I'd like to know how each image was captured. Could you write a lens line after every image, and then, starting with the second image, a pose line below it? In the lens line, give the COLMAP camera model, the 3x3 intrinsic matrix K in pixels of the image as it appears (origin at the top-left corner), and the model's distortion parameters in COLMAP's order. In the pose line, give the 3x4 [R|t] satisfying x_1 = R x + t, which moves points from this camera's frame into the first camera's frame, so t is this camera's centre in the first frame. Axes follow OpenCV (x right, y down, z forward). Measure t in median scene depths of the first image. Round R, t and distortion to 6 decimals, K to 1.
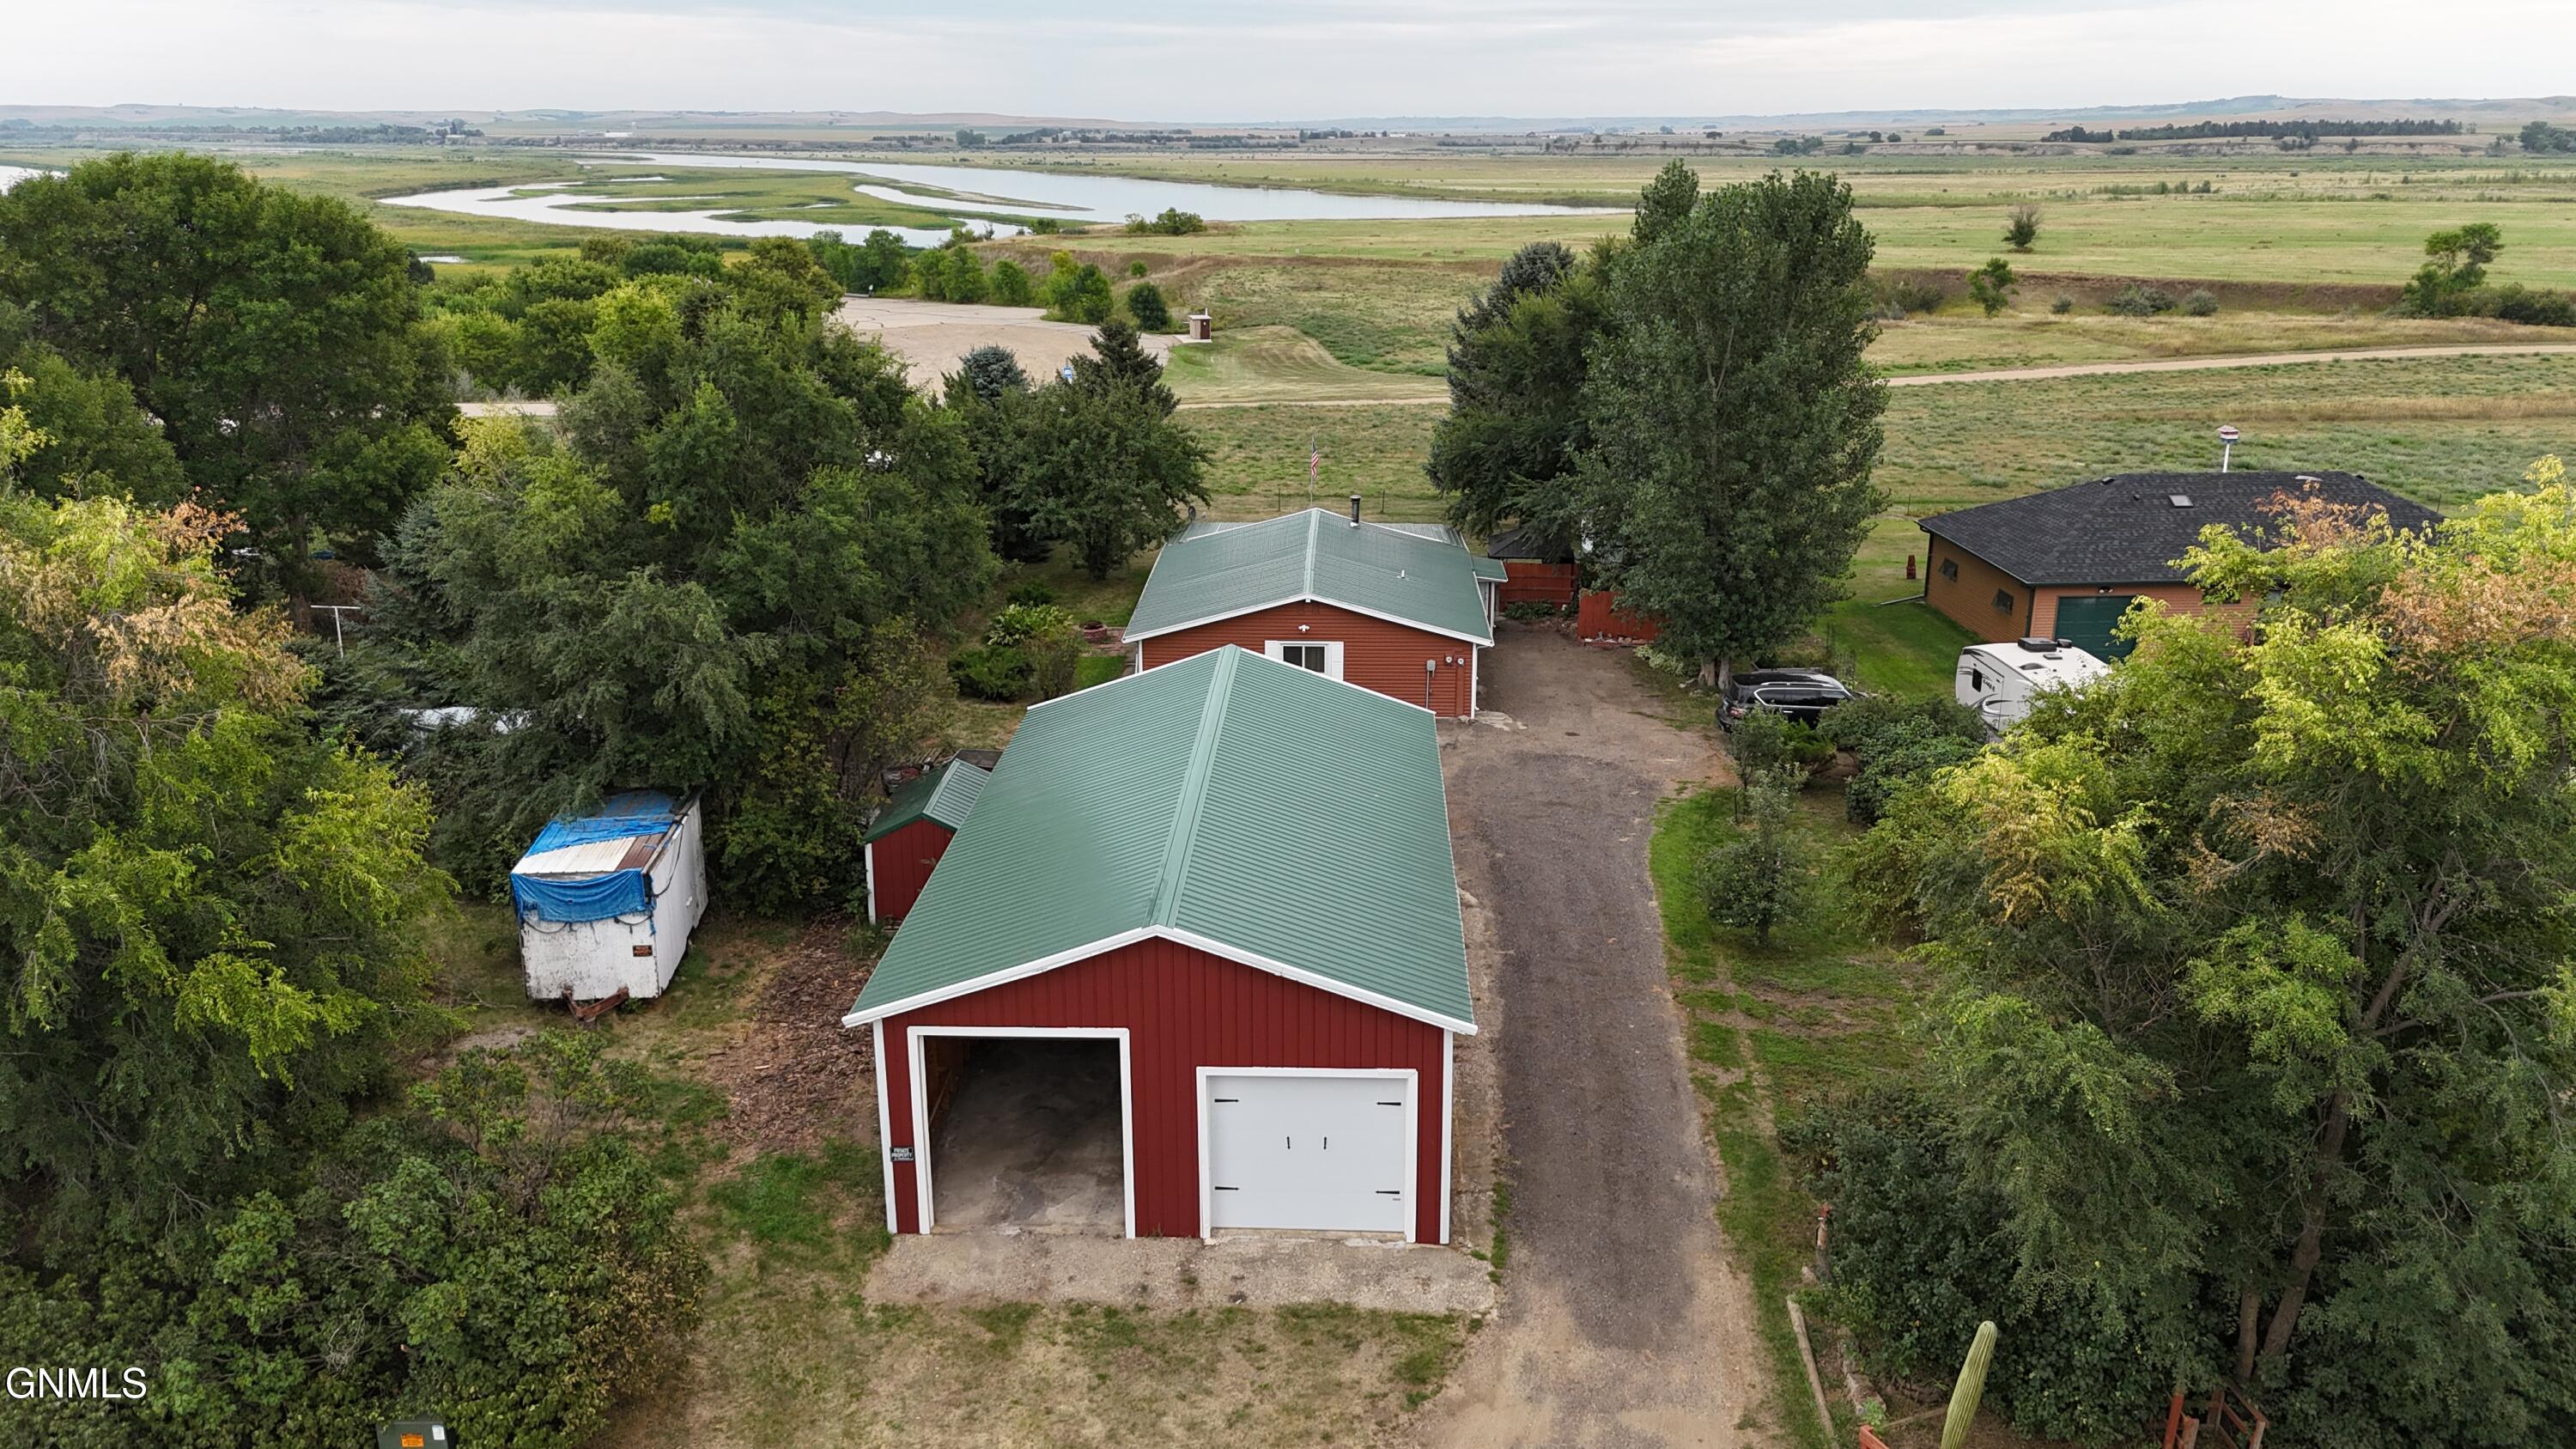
lens RADIAL K [[1896.2, 0, 1289.2], [0, 1896.2, 718.1], [0, 0, 1]] dist [0.067895, -0.066255]
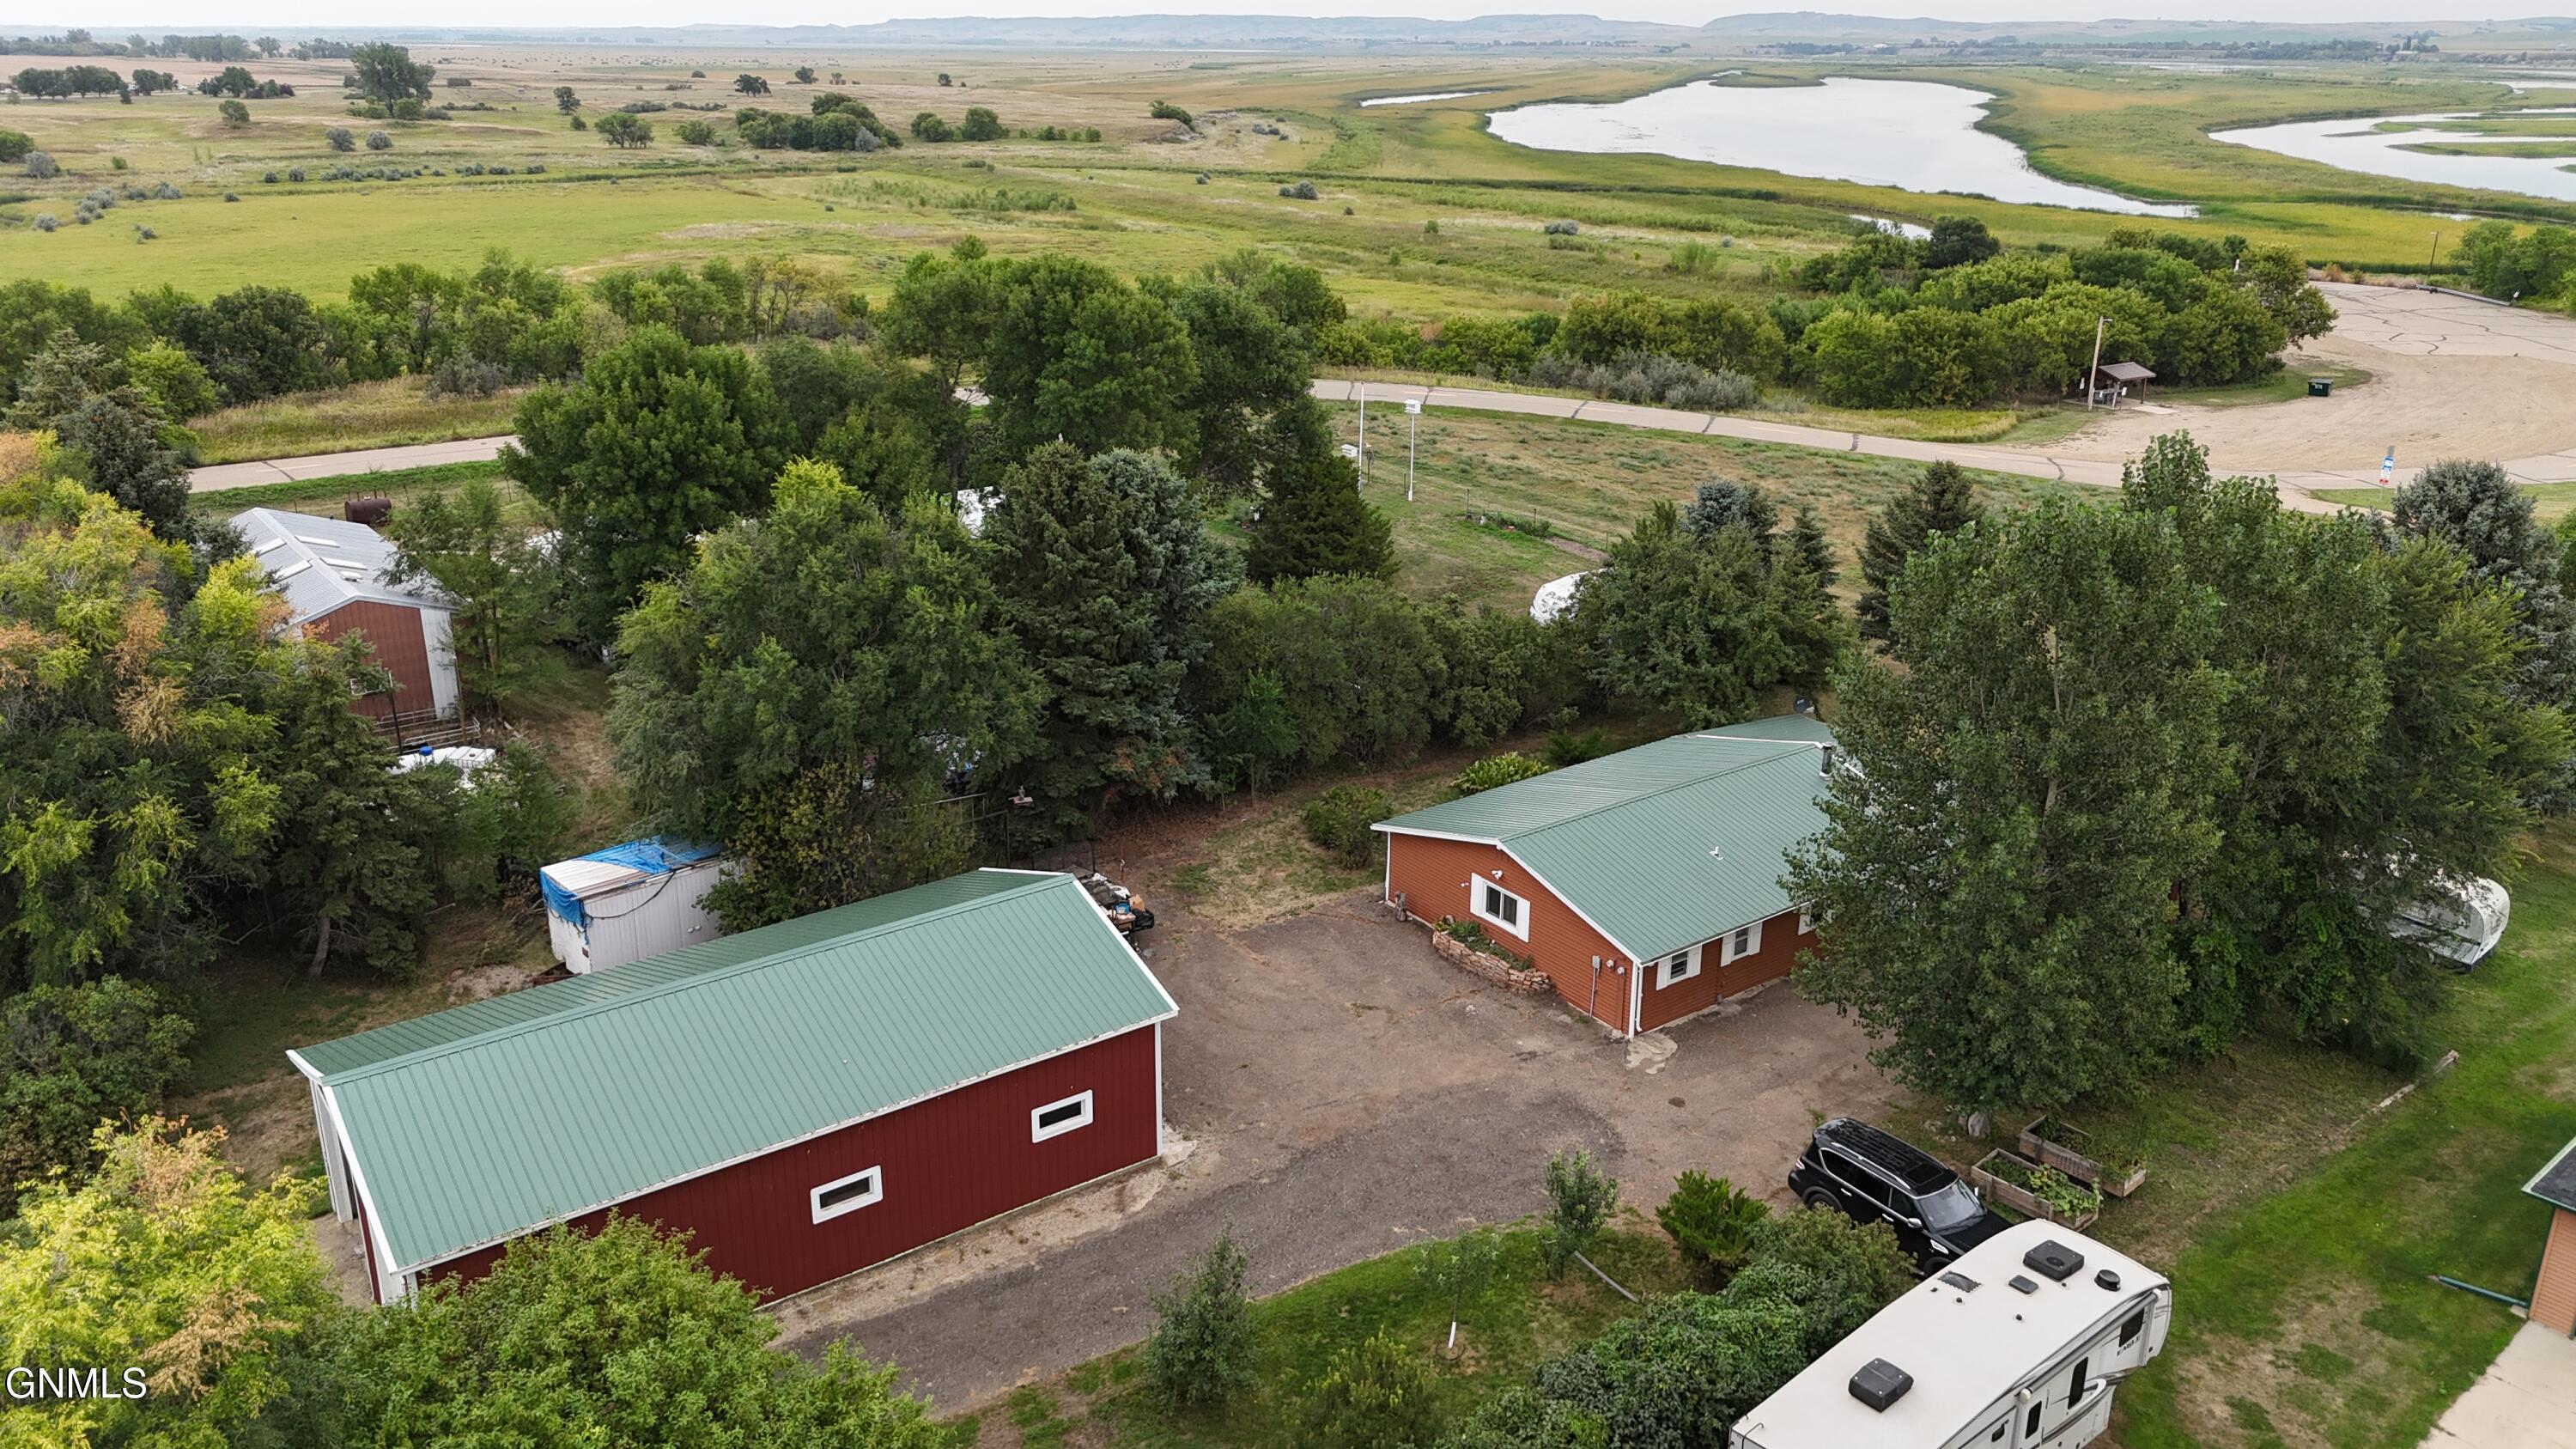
lens RADIAL K [[1896.2, 0, 1287.1], [0, 1896.2, 711.9], [0, 0, 1]] dist [0.067895, -0.066255]
pose [[0.615044, 0.263982, -0.742990, 0.619879], [-0.235005, 0.960838, 0.146846, -0.238395], [0.752658, 0.084290, 0.652994, 0.306890]]
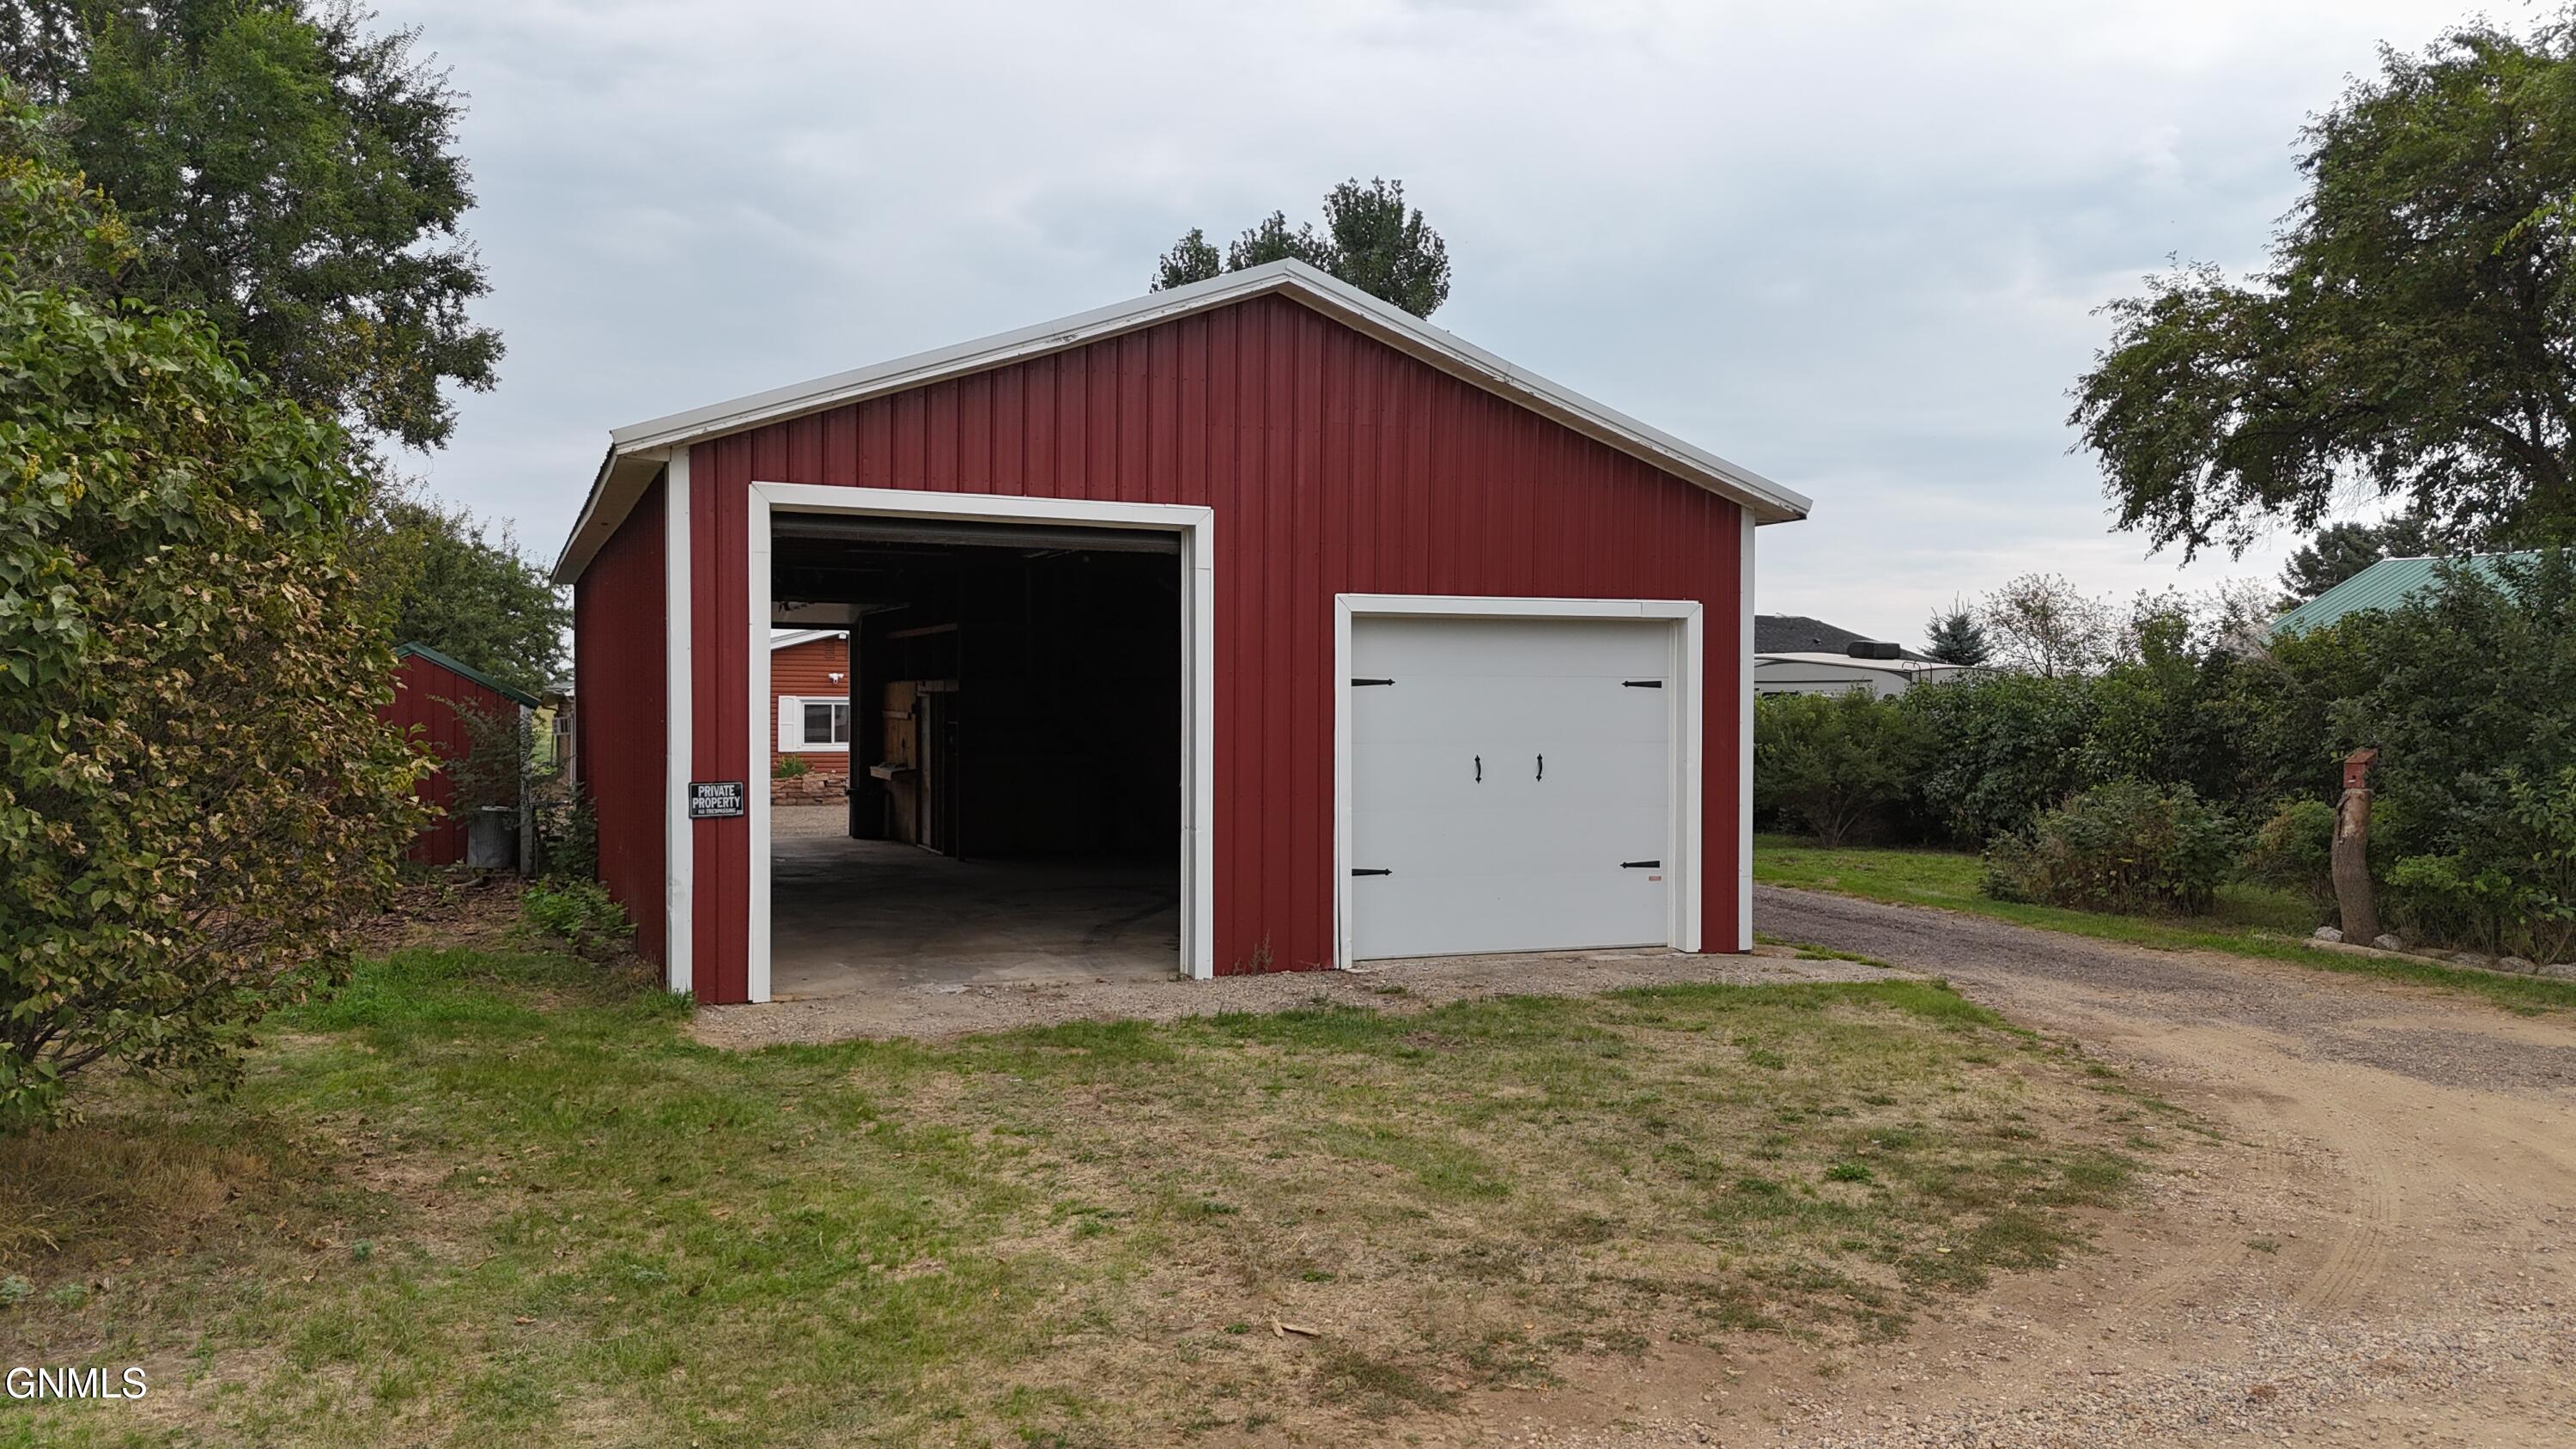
lens RADIAL K [[1896.2, 0, 1289.4], [0, 1896.2, 734.2], [0, 0, 1]] dist [0.067895, -0.066255]
pose [[0.909027, -0.000426, 0.416738, -0.139793], [0.114489, 0.961777, -0.248752, 0.177781], [-0.400703, 0.273834, 0.874330, 0.293969]]
